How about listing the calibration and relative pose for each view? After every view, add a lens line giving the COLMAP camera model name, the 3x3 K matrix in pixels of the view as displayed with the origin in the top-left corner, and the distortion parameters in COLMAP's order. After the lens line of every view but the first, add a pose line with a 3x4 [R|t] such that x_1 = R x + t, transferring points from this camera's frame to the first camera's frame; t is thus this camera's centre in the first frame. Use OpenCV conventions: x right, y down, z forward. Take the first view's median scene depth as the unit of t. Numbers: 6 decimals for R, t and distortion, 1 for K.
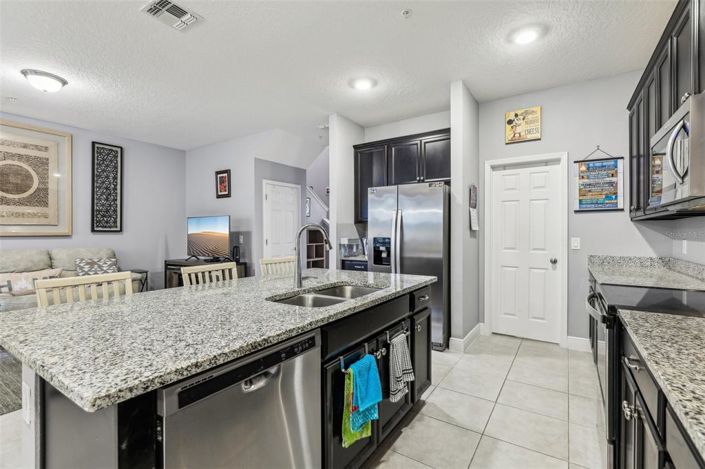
lens RADIAL K [[323.8, 0, 355.9], [0, 323.8, 233.8], [0, 0, 1]] dist [-0.003294, -0.000213]
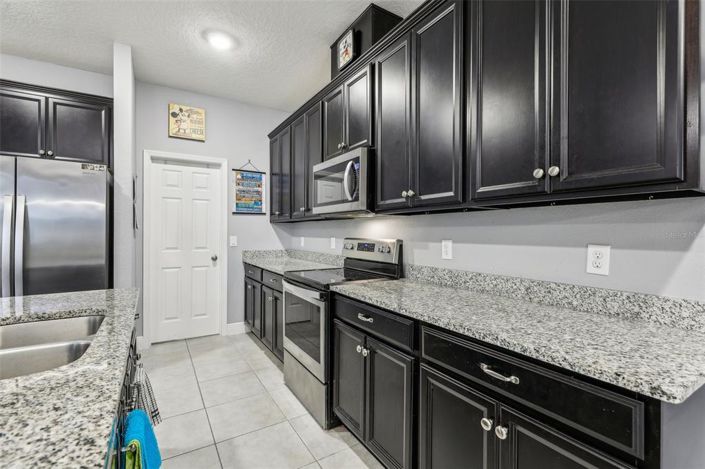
lens RADIAL K [[323.8, 0, 355.5], [0, 323.8, 231.8], [0, 0, 1]] dist [-0.003294, -0.000213]
pose [[0.414435, 0.000536, 0.910079, -0.180687], [0.000767, 0.999999, -0.000938, -0.001541], [-0.910078, 0.001087, 0.414435, 0.135994]]
